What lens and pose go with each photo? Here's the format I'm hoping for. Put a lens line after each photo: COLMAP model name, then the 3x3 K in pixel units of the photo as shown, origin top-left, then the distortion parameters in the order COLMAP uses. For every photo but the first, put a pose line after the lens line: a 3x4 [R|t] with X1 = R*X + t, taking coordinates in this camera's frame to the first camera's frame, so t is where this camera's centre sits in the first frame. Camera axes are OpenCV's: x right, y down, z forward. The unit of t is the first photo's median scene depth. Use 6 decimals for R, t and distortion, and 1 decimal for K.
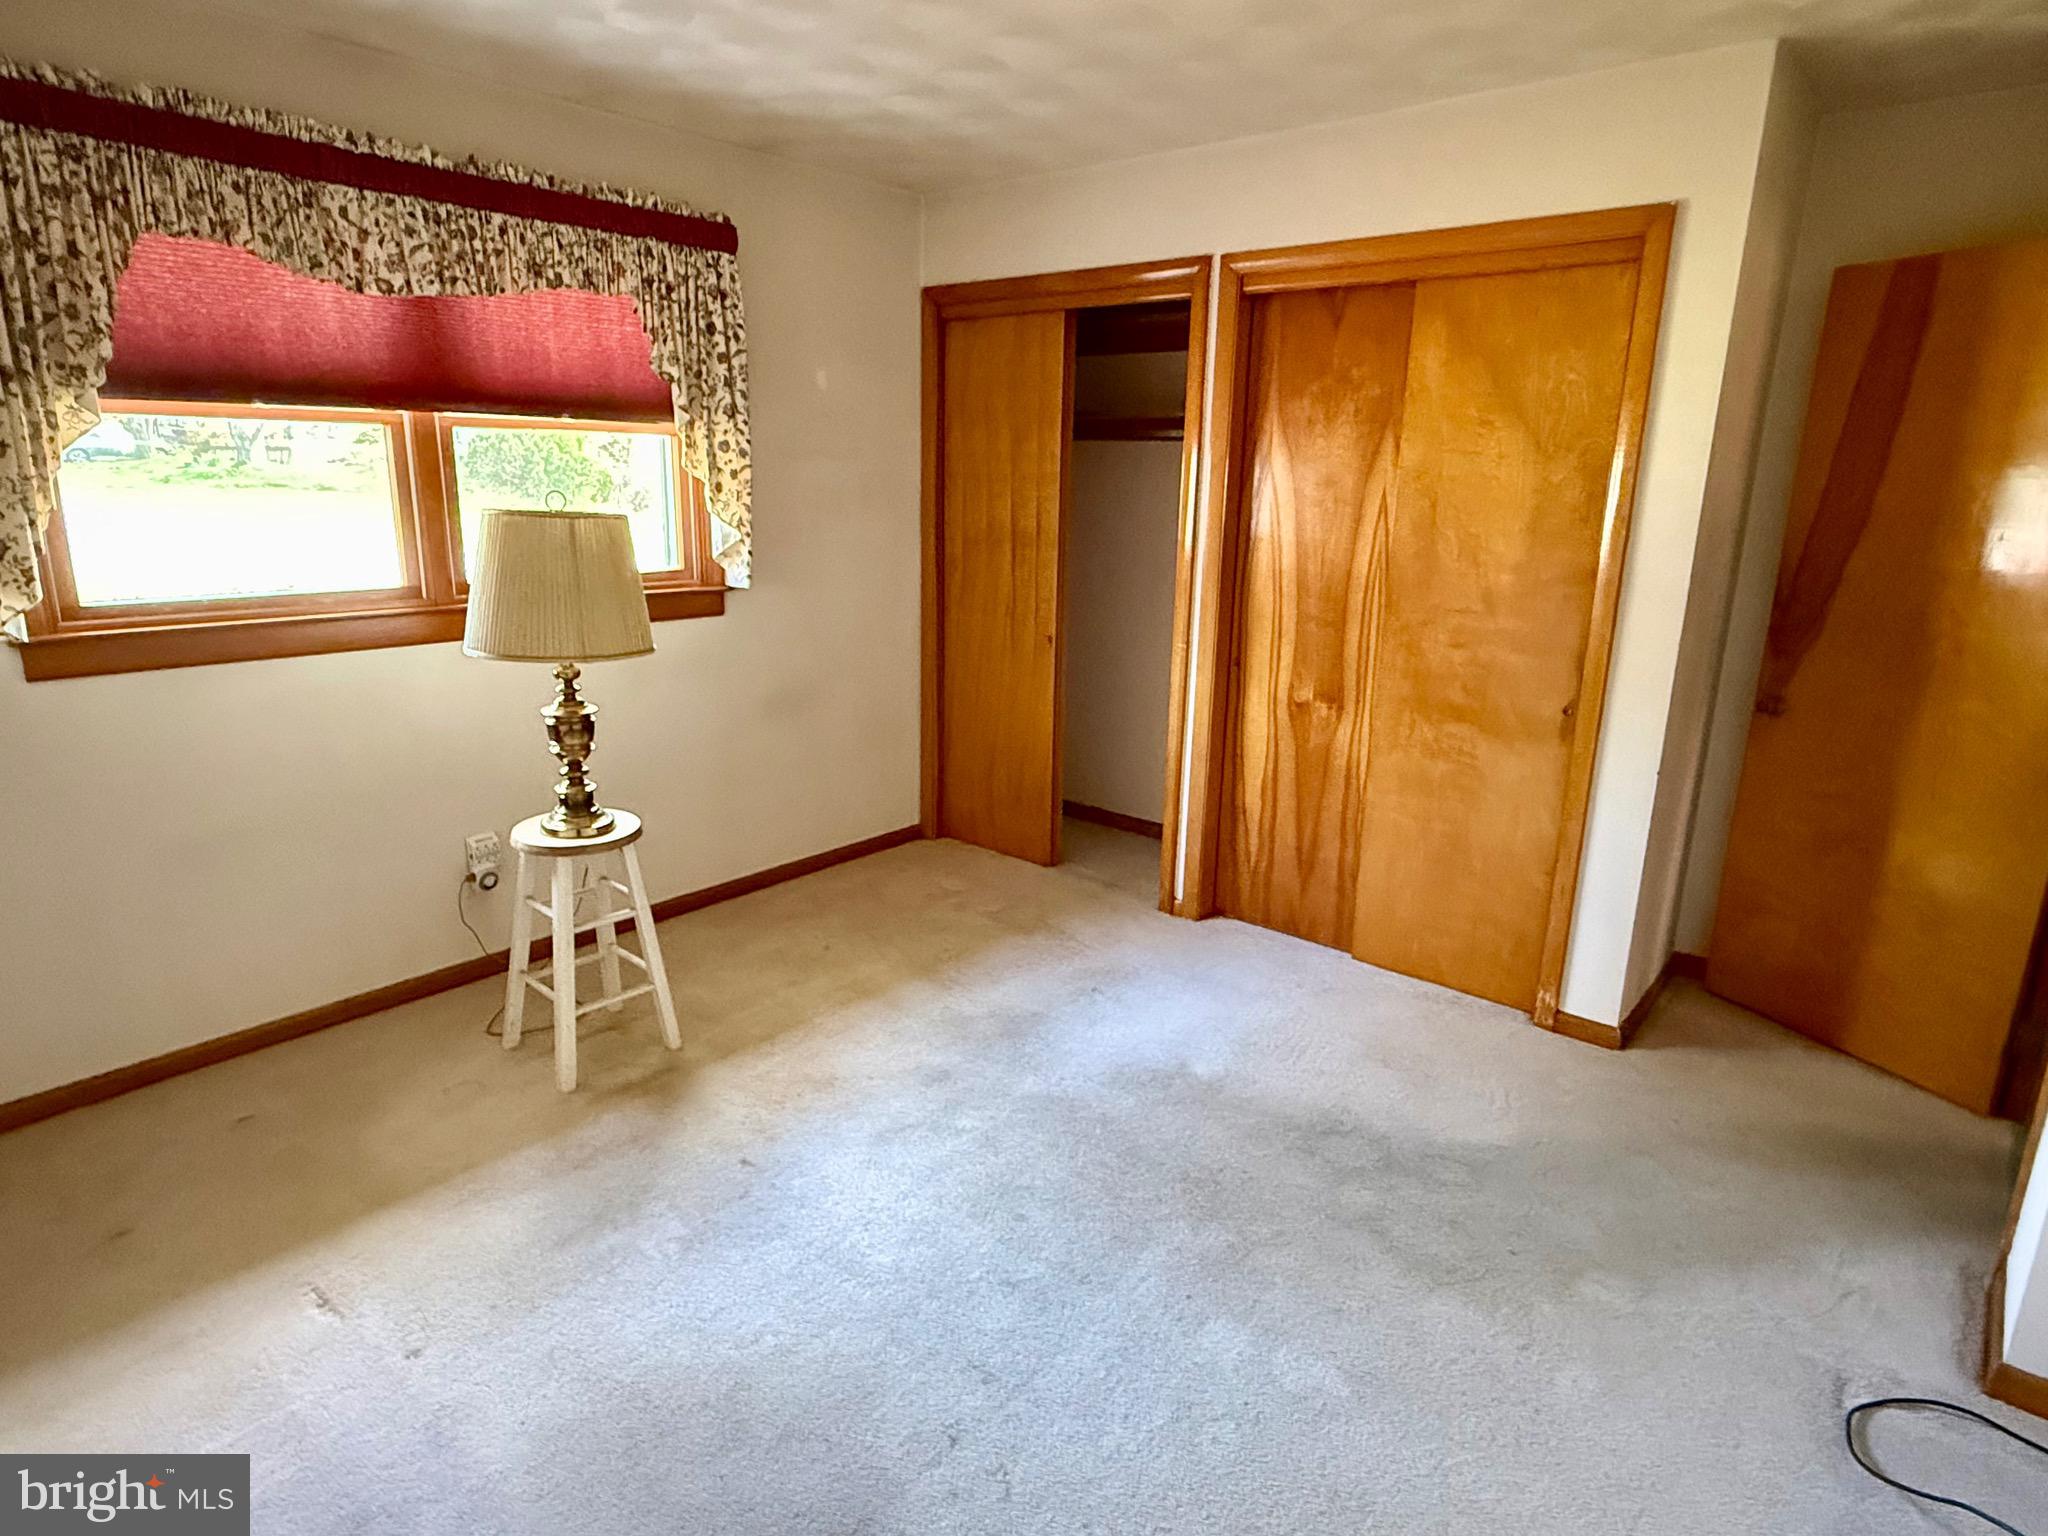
lens RADIAL K [[1156.2, 0, 1015.9], [0, 1156.2, 768.8], [0, 0, 1]] dist [0.002731, 0.000633]
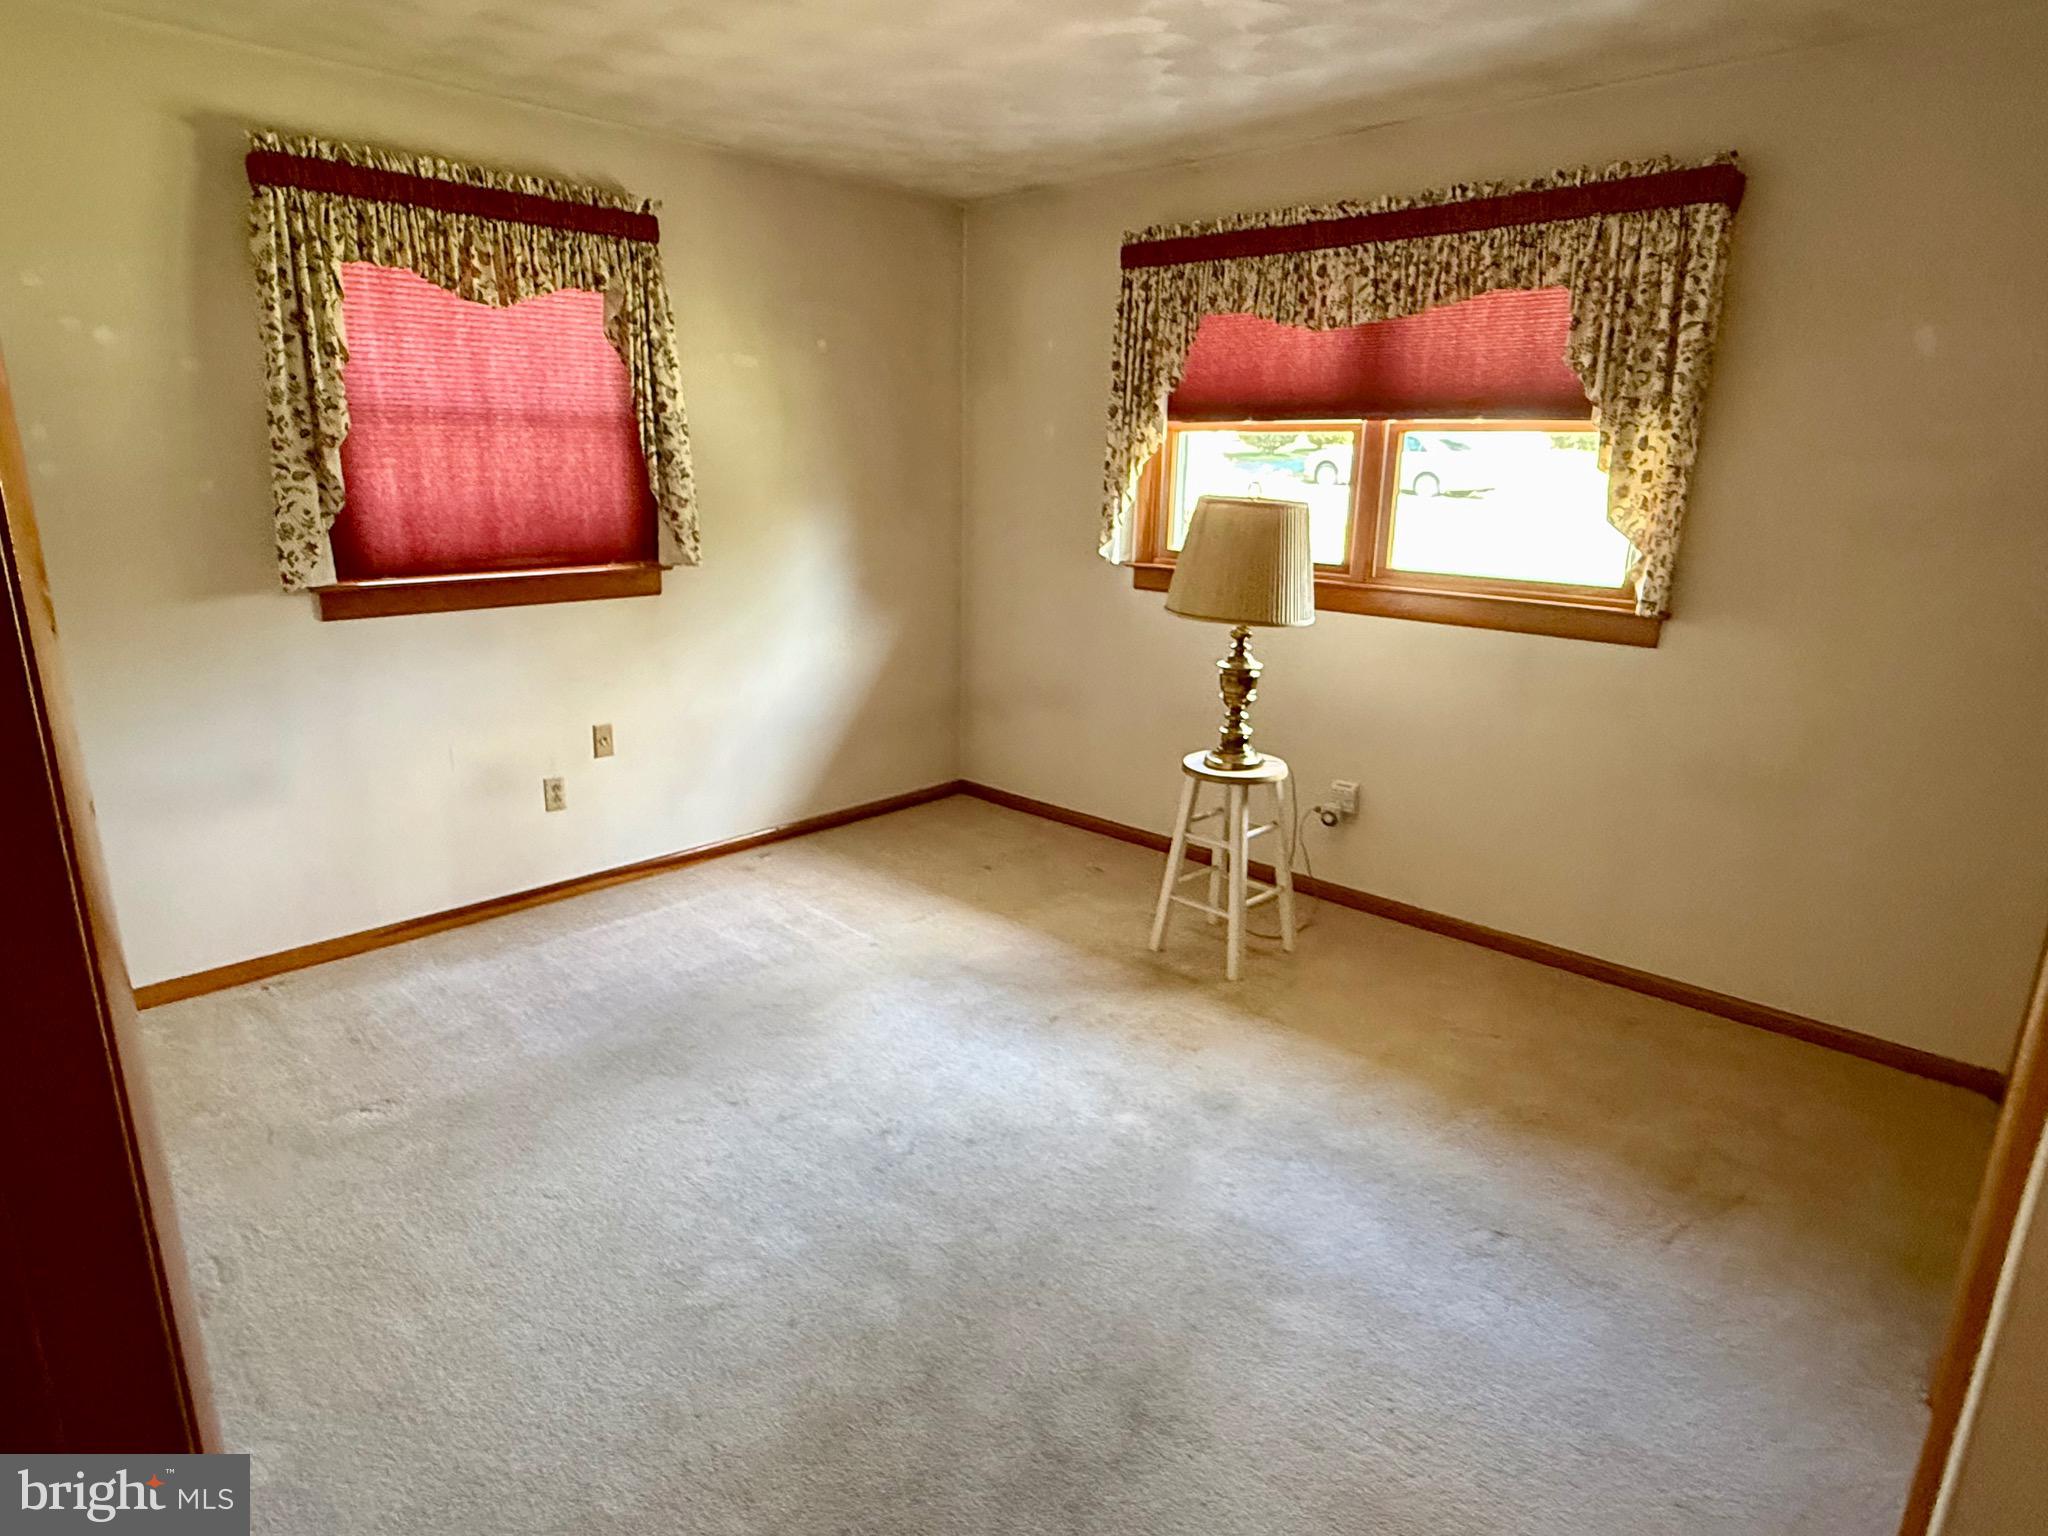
lens RADIAL K [[1156.2, 0, 1019.9], [0, 1156.2, 776.3], [0, 0, 1]] dist [0.002731, 0.000633]
pose [[-0.047454, 0.252006, -0.966561, 0.808828], [-0.266650, 0.929340, 0.255393, -0.187509], [0.962624, 0.269853, 0.023096, 0.772822]]
